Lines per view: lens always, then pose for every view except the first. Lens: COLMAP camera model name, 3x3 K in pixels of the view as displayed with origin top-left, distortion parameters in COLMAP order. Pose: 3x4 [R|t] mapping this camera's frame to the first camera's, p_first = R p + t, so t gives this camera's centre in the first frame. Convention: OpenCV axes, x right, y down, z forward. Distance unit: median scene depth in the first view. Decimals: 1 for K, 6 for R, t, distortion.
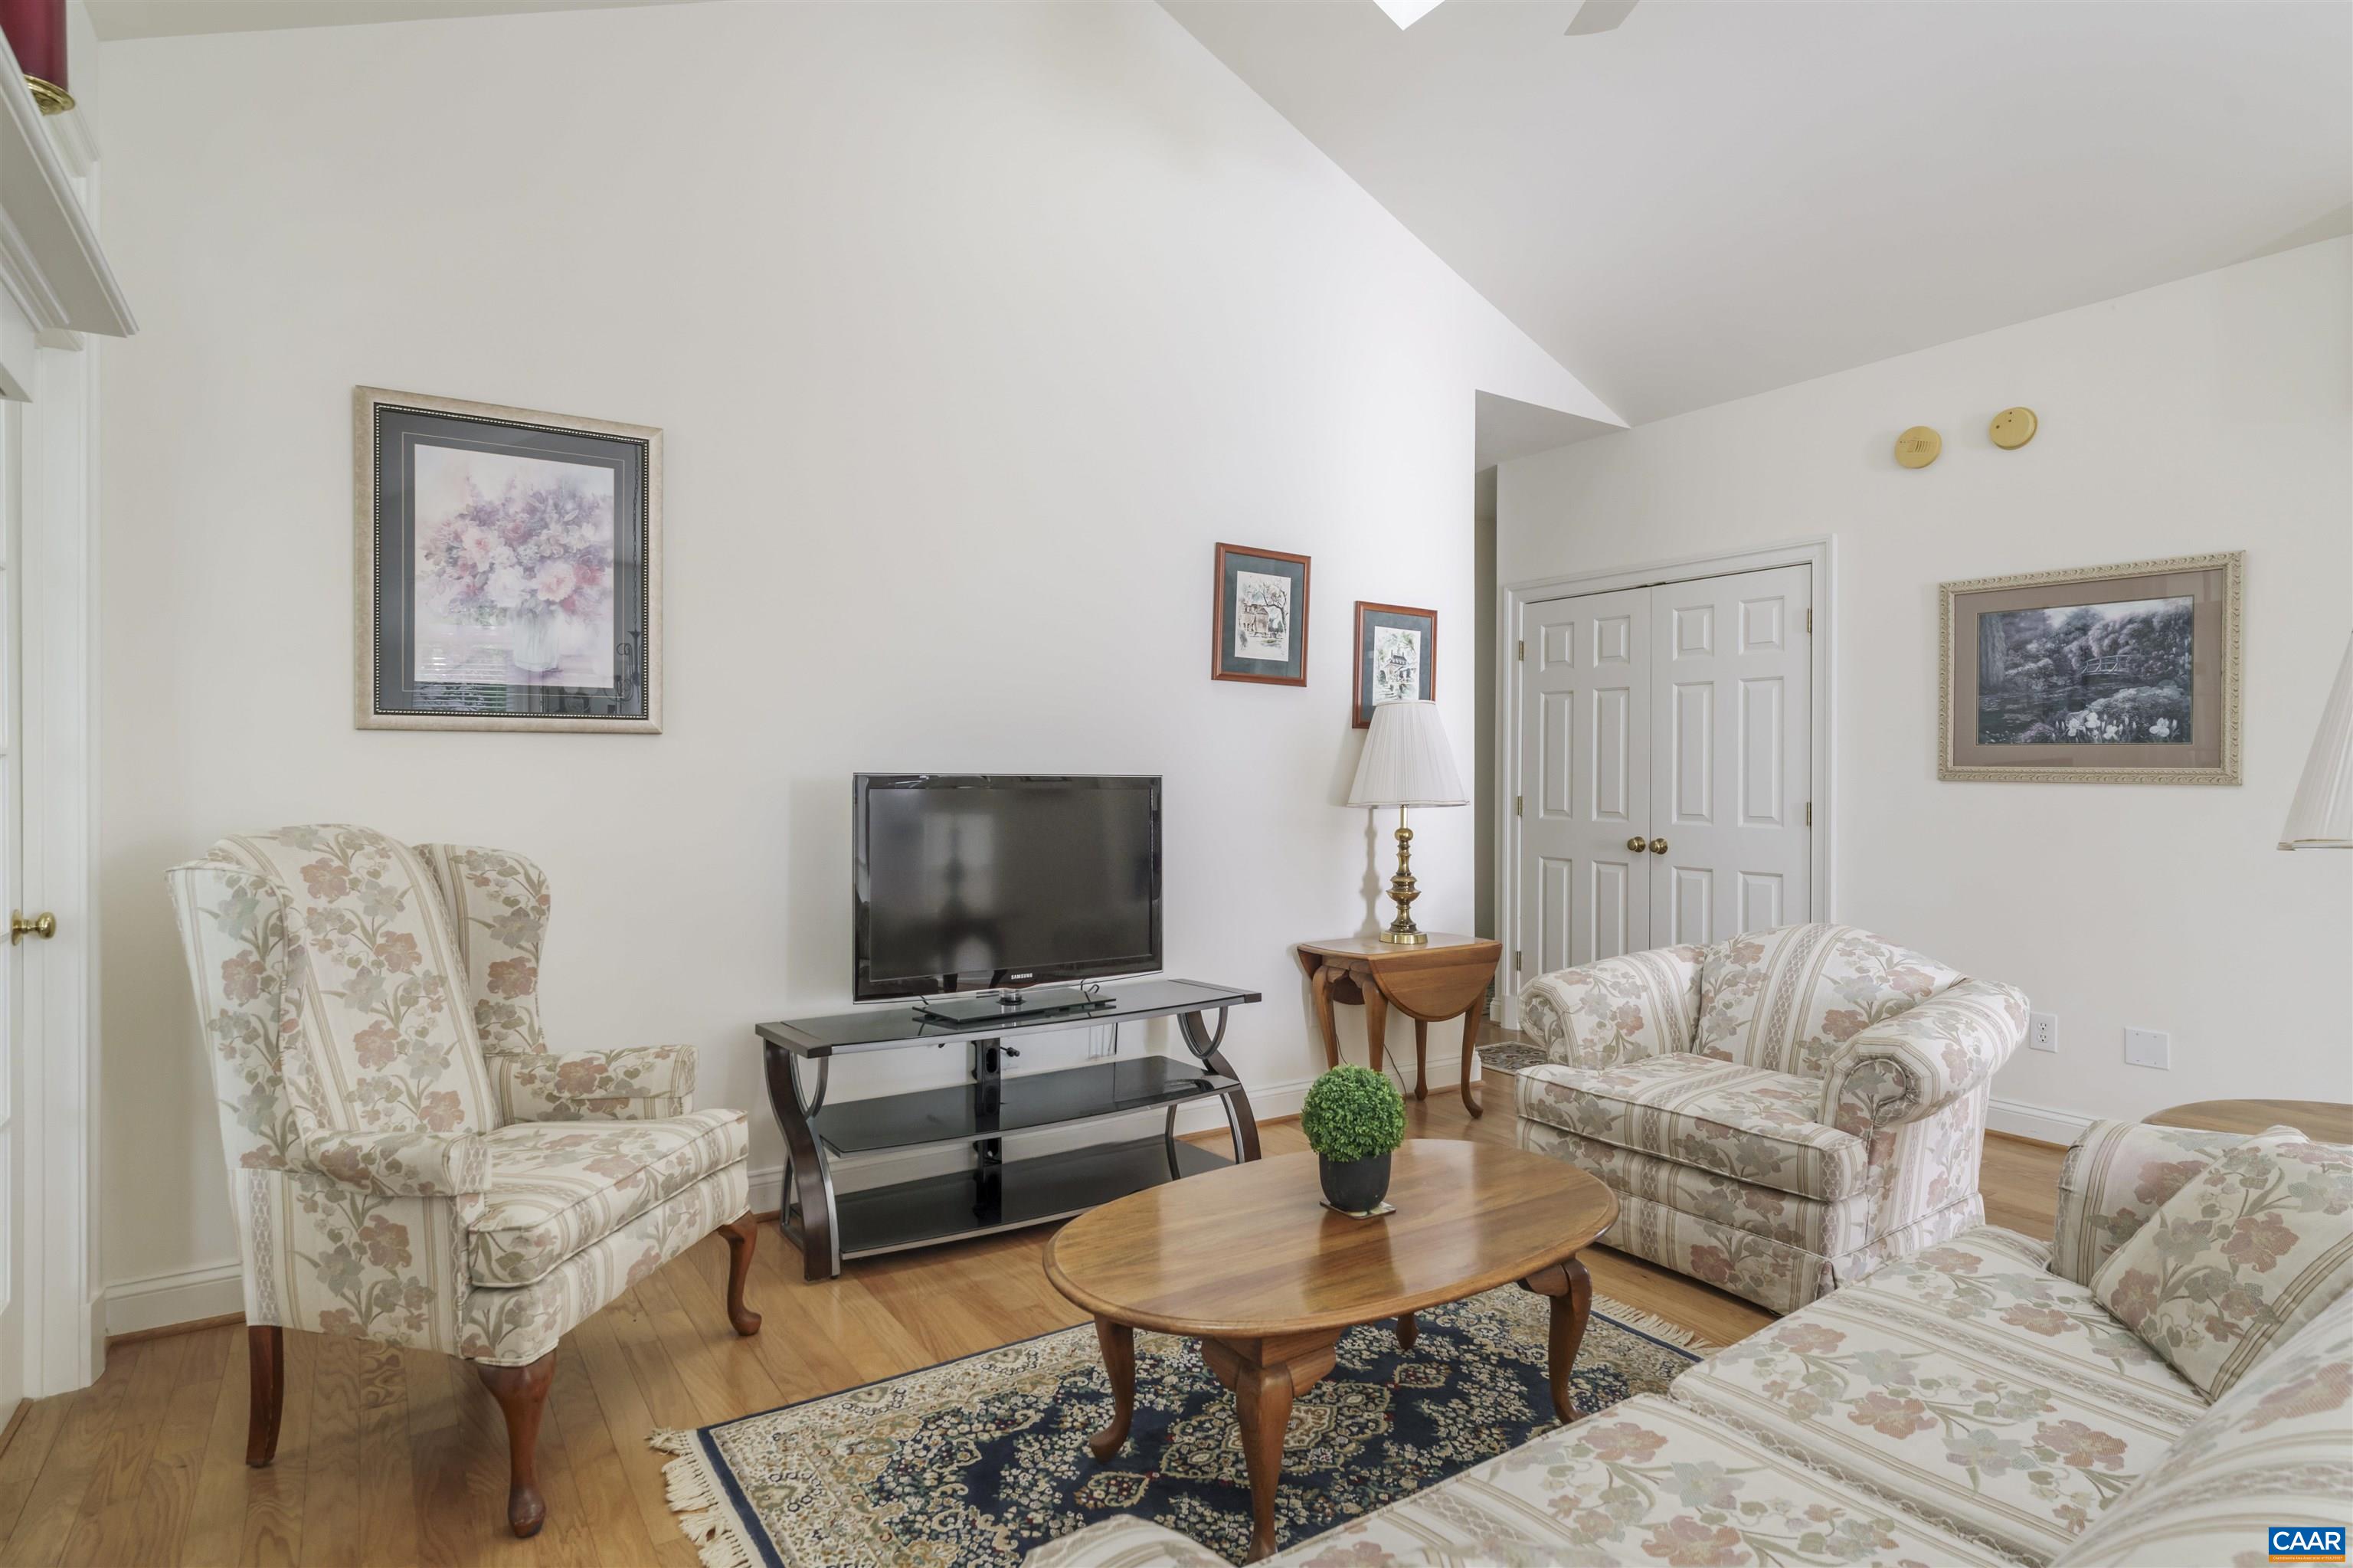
lens RADIAL K [[1179.1, 0, 1173.0], [0, 1179.1, 830.0], [0, 0, 1]] dist [-0.018515, -0.000548]
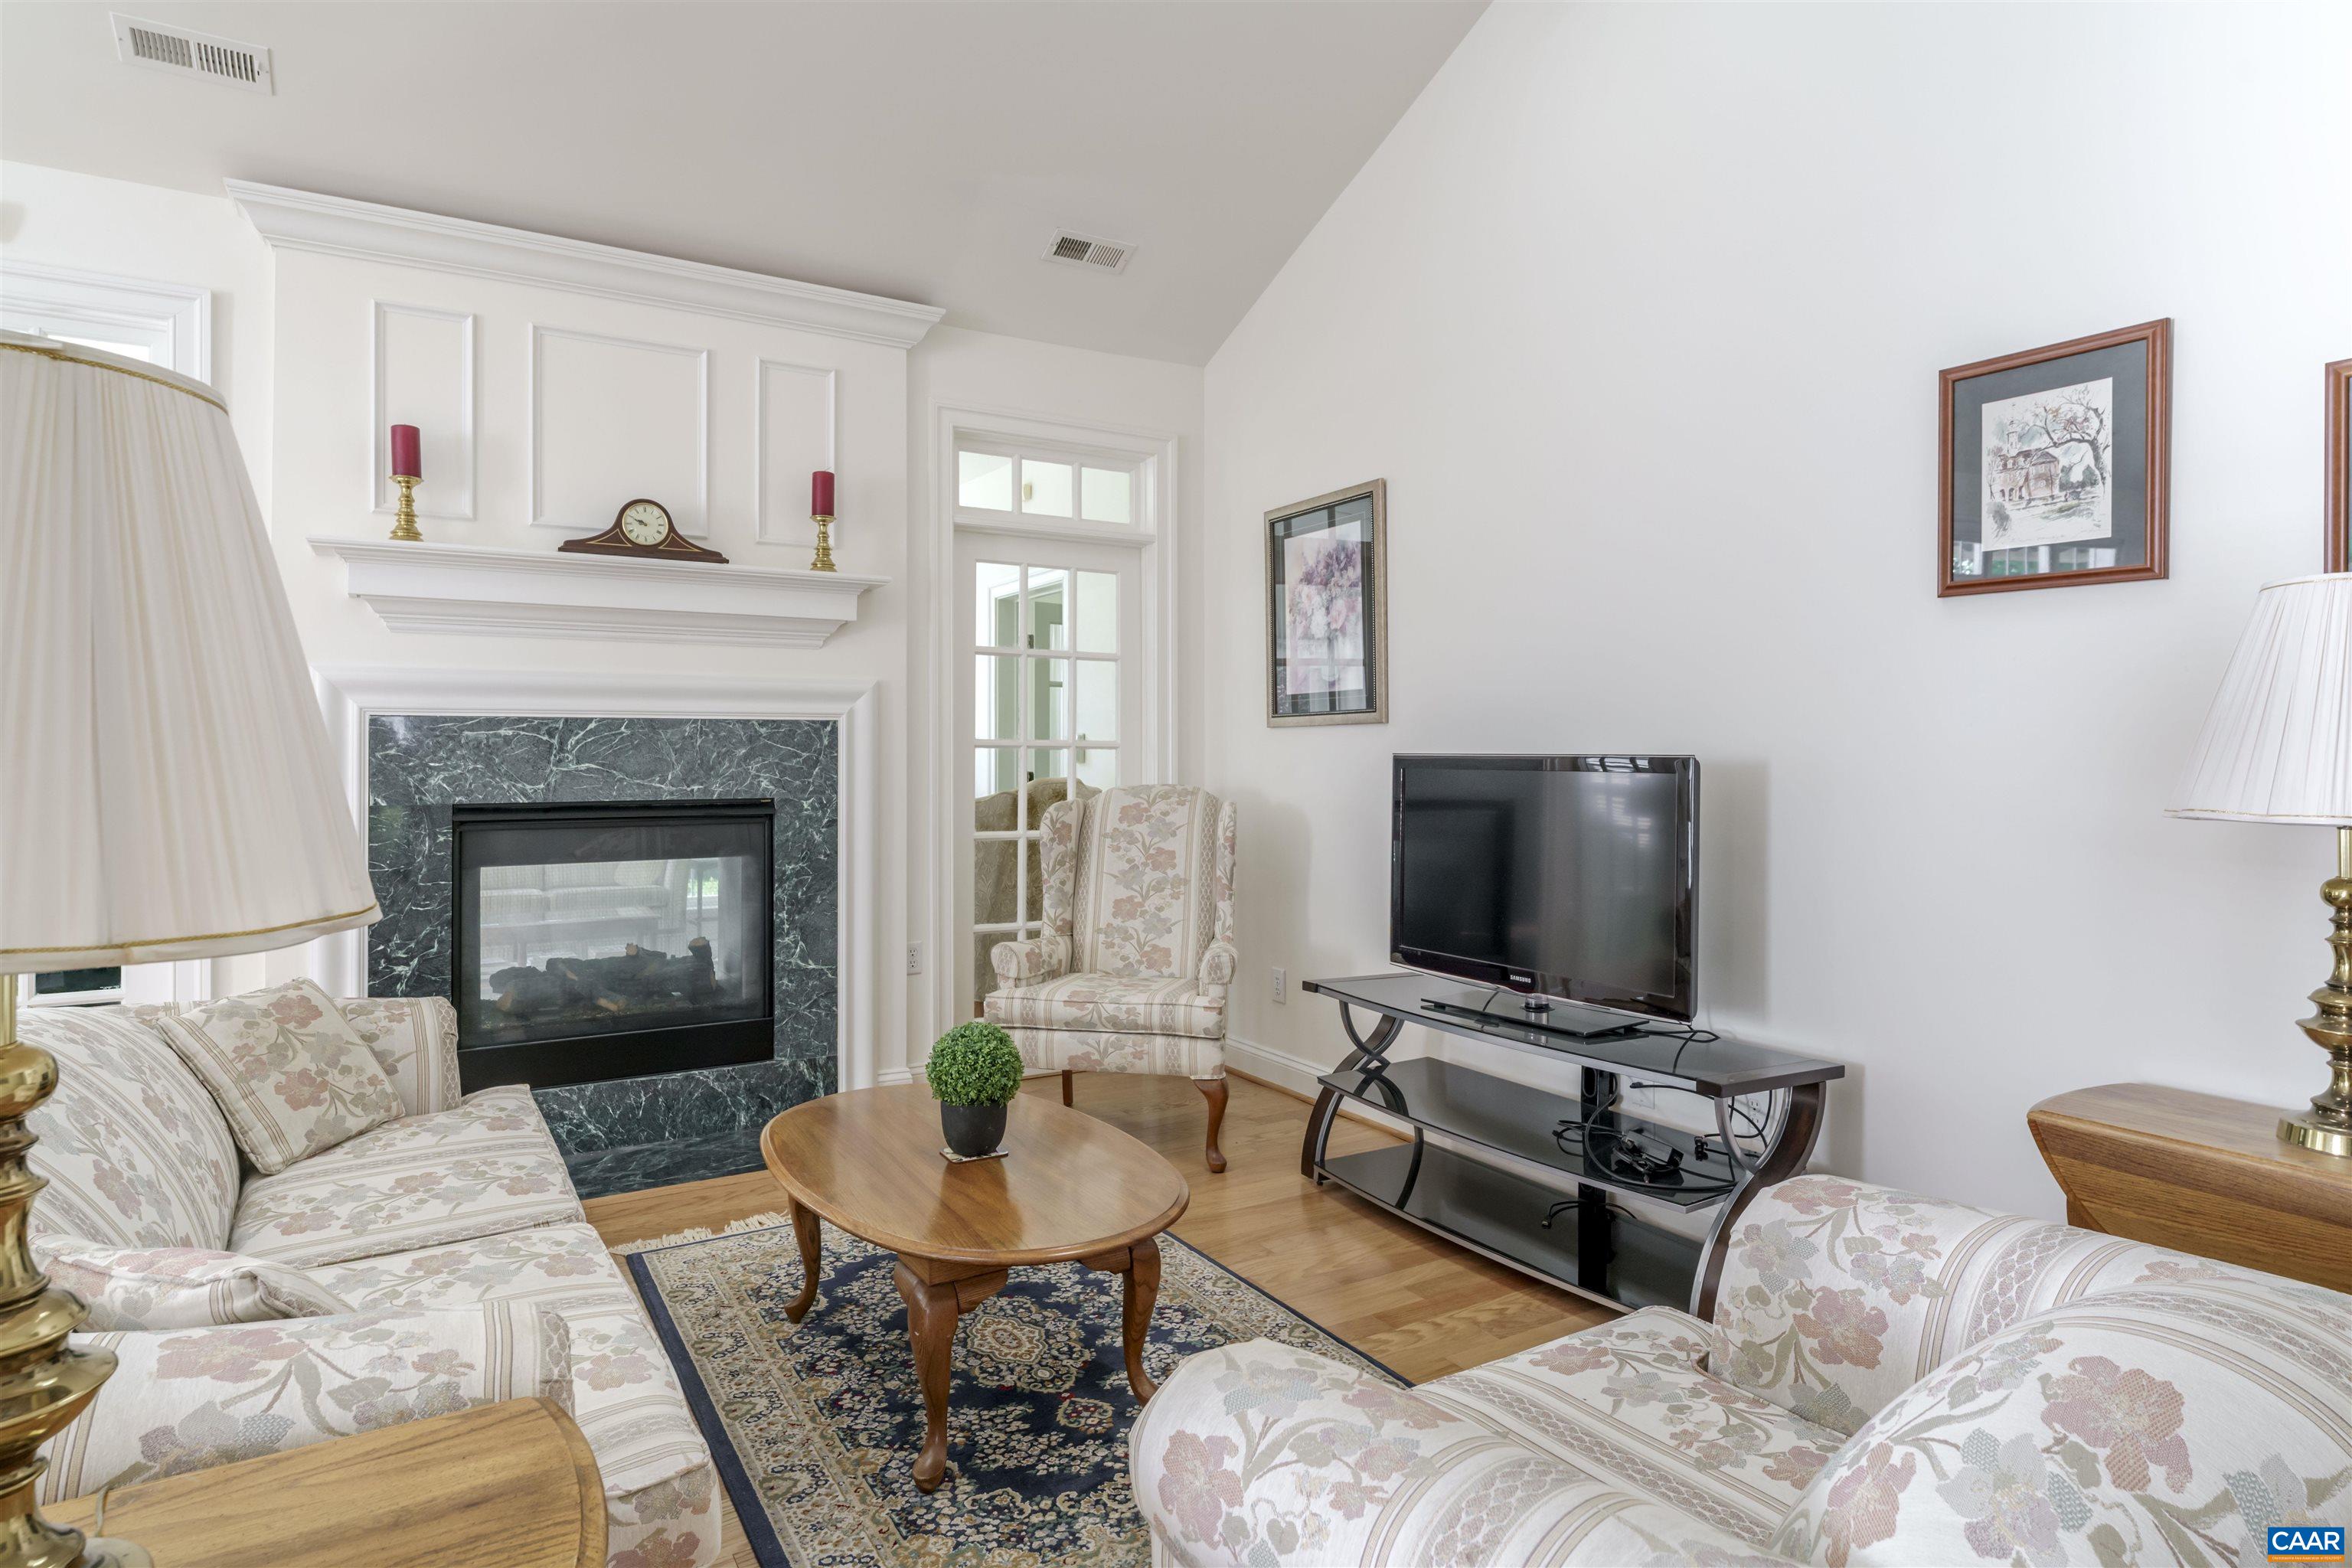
lens RADIAL K [[1279.9, 0, 1170.0], [0, 1279.9, 754.3], [0, 0, 1]] dist [0.002474, 0.000186]
pose [[-0.030499, -0.006019, -0.999517, 1.217019], [-0.050320, 0.998723, -0.004479, -0.042109], [0.998267, 0.050159, -0.030763, 1.088850]]
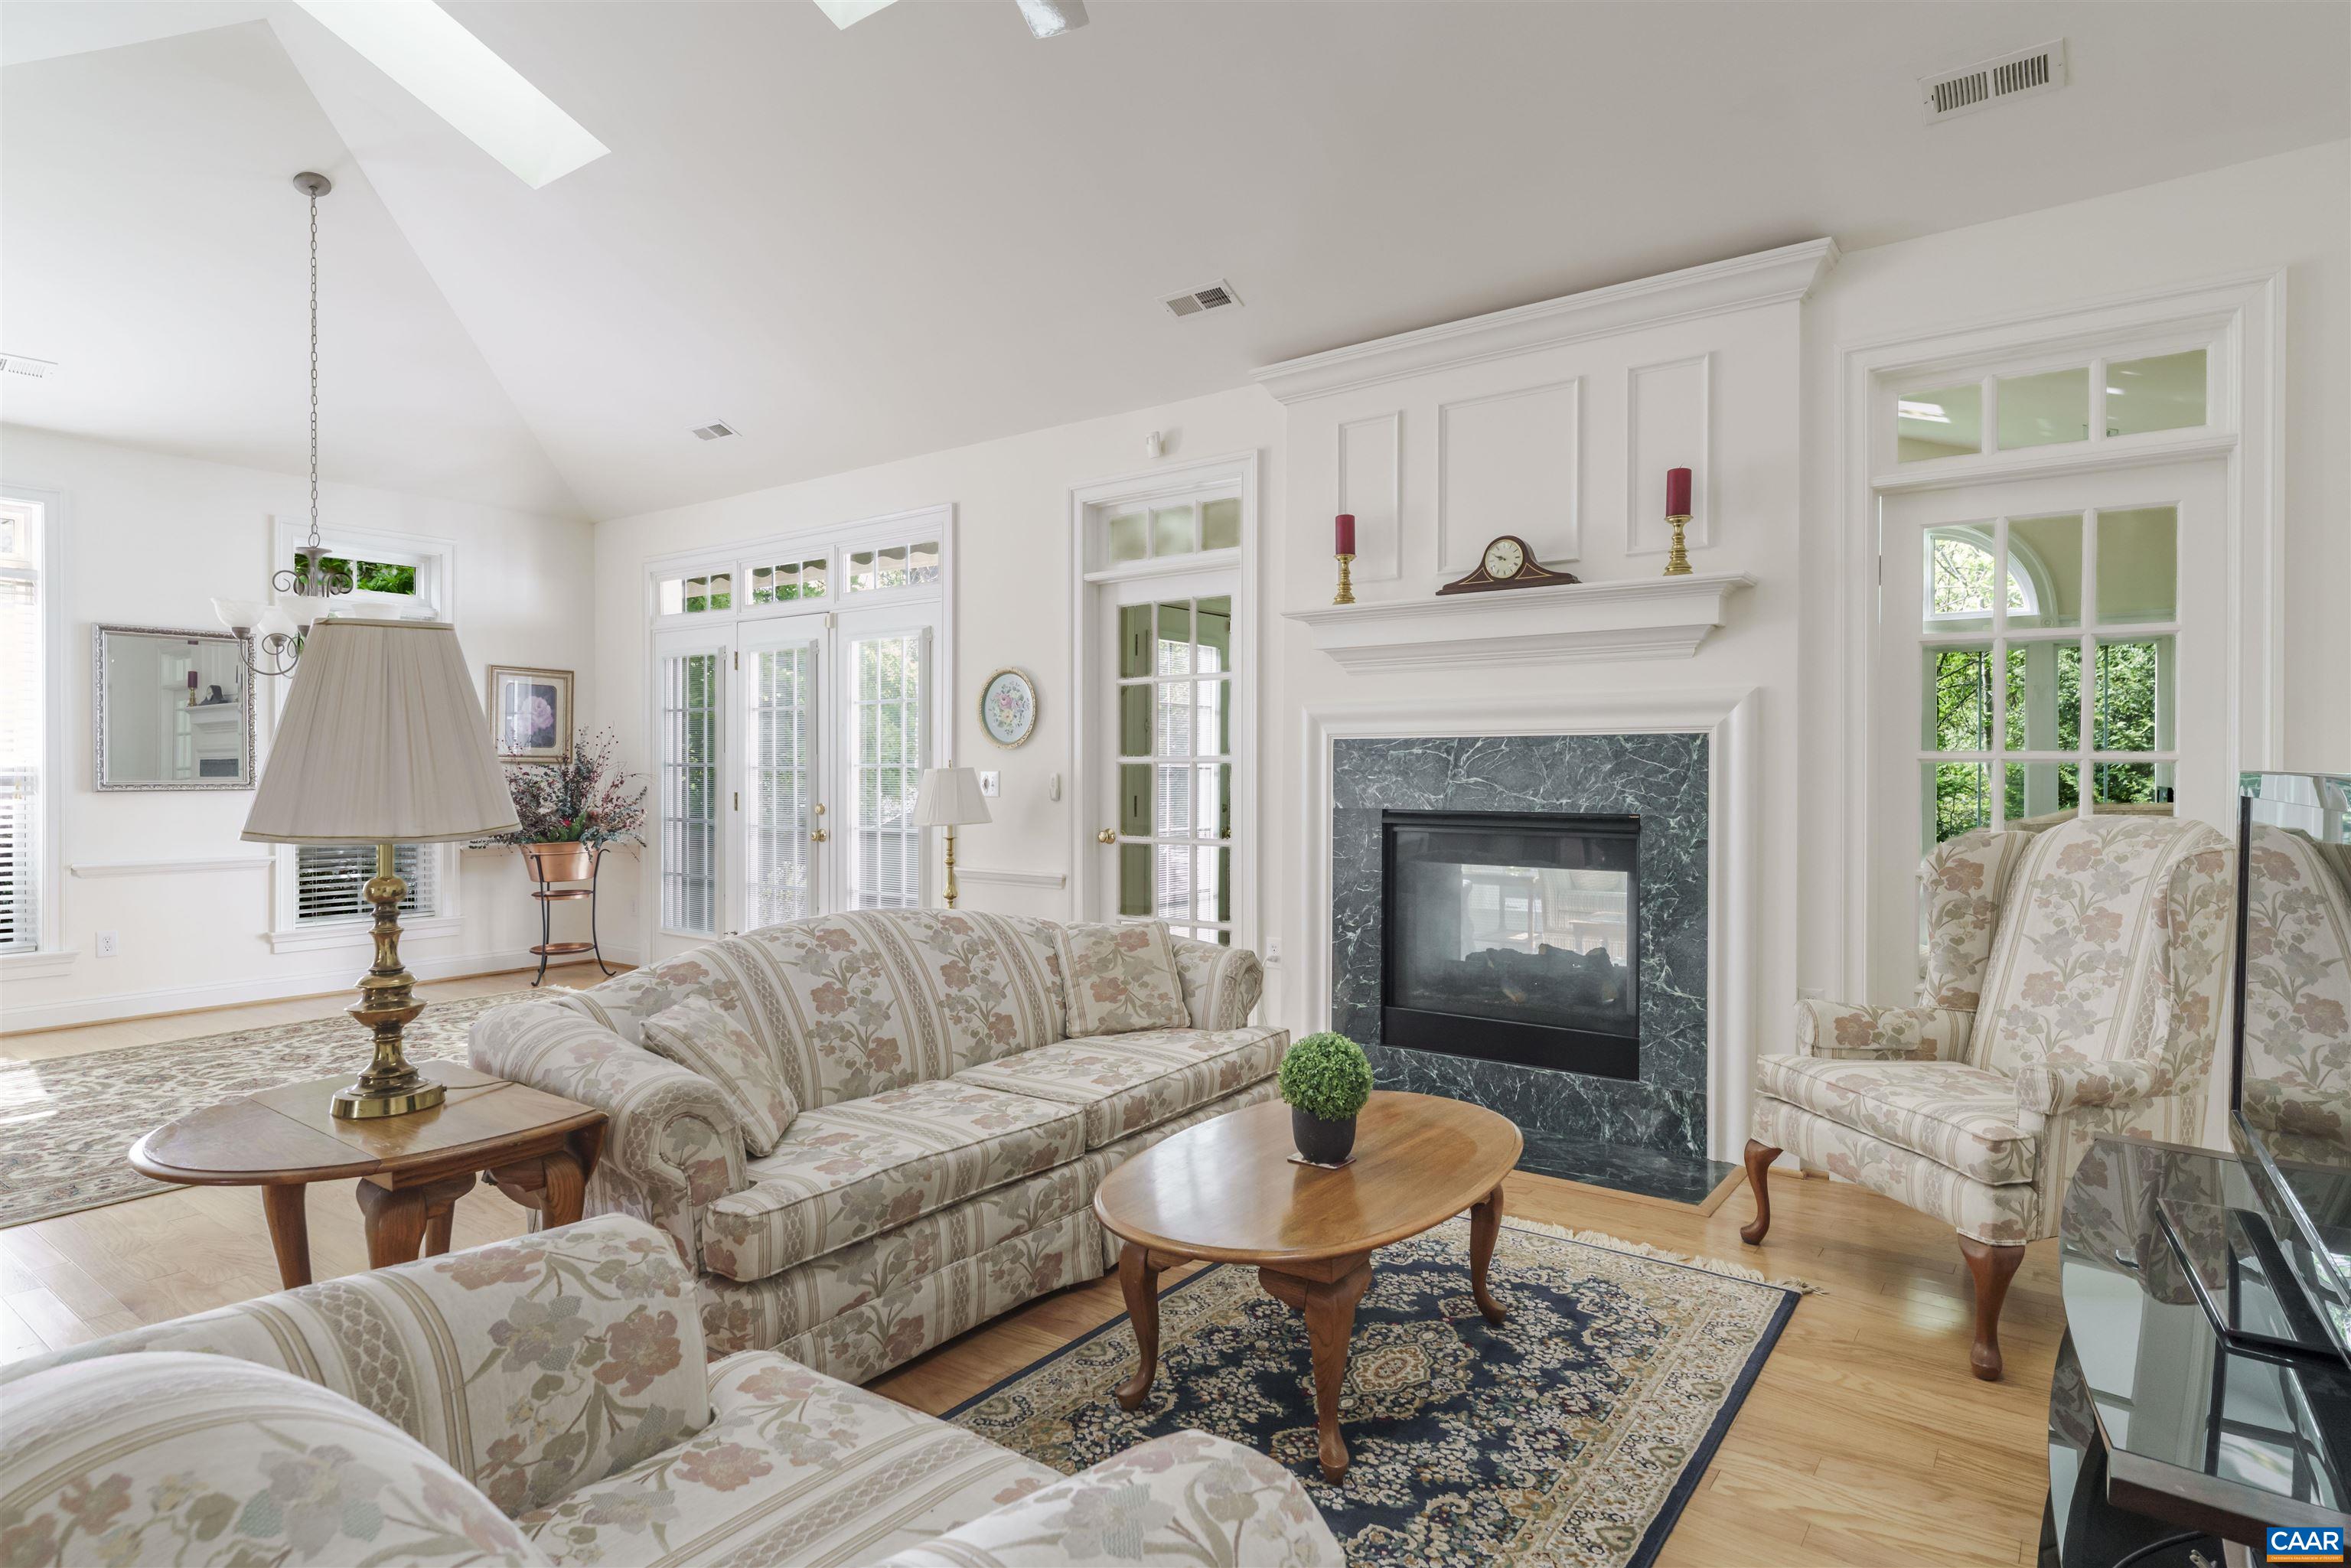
lens RADIAL K [[1243.4, 0, 1175.5], [0, 1243.4, 784.0], [0, 0, 1]] dist [-0.000575, -0.000526]
pose [[-0.932604, -0.002630, -0.360893, 0.648564], [-0.024943, 0.998052, 0.057182, -0.084216], [0.360040, 0.062330, -0.930853, 1.837465]]
